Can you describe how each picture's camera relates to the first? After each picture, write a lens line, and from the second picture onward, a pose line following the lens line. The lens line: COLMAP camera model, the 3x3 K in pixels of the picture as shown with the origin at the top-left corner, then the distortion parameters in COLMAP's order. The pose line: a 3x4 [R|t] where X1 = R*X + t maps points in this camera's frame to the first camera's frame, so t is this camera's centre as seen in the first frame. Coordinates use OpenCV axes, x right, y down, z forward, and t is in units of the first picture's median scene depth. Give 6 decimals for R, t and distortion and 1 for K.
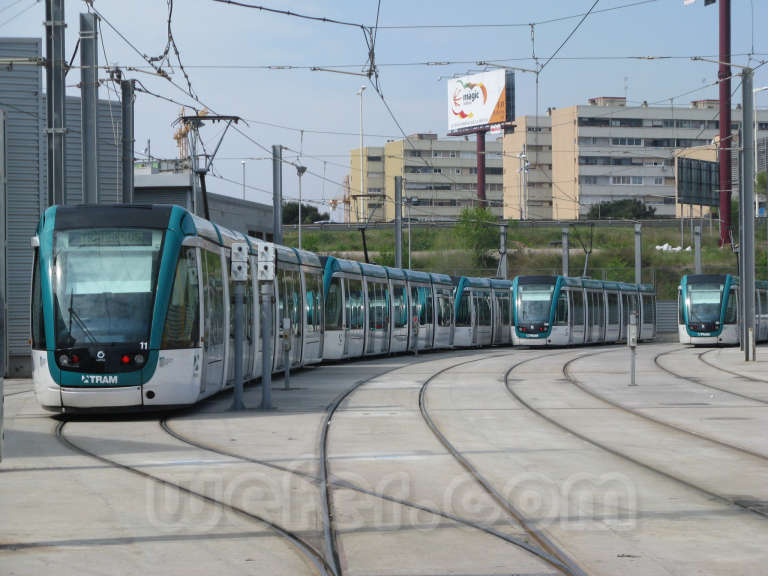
lens RADIAL K [[2281.4, 0, 384.0], [0, 2281.4, 288.0], [0, 0, 1]] dist [0.116859, 0.914355]
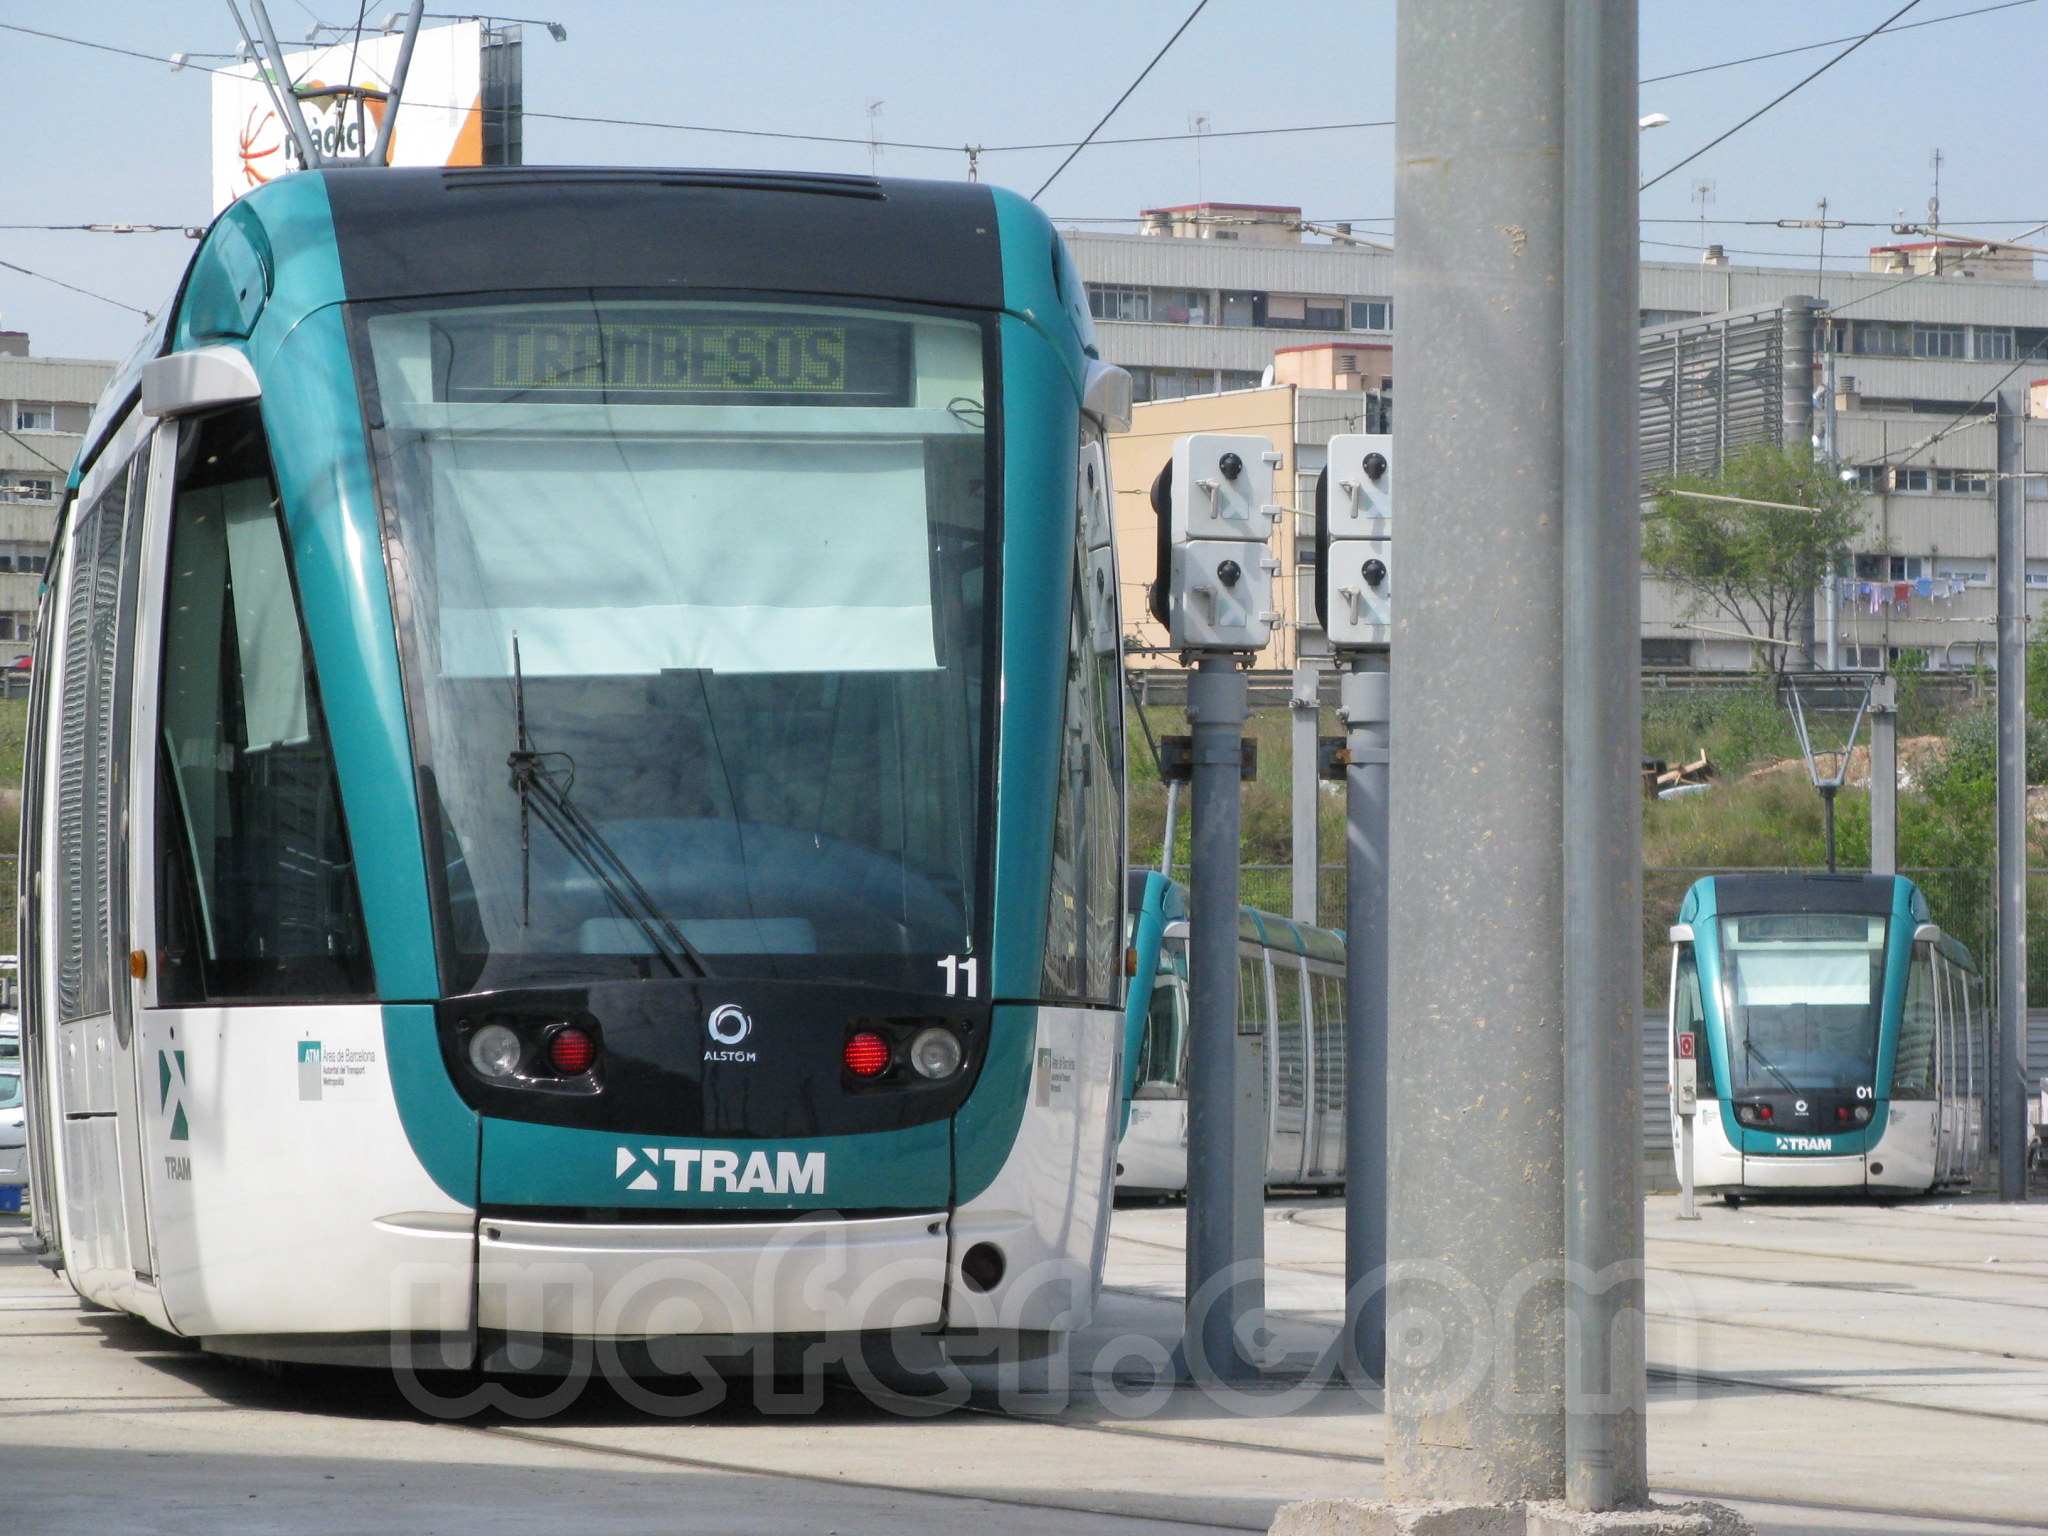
lens RADIAL K [[9636.7, 0, 1024.0], [0, 9636.7, 768.0], [0, 0, 1]] dist [0.221701, 7.446007]
pose [[0.990642, 0.012041, 0.135956, -0.193185], [-0.008617, 0.999631, -0.025752, 0.027465], [-0.136216, 0.024339, 0.990380, 0.282963]]
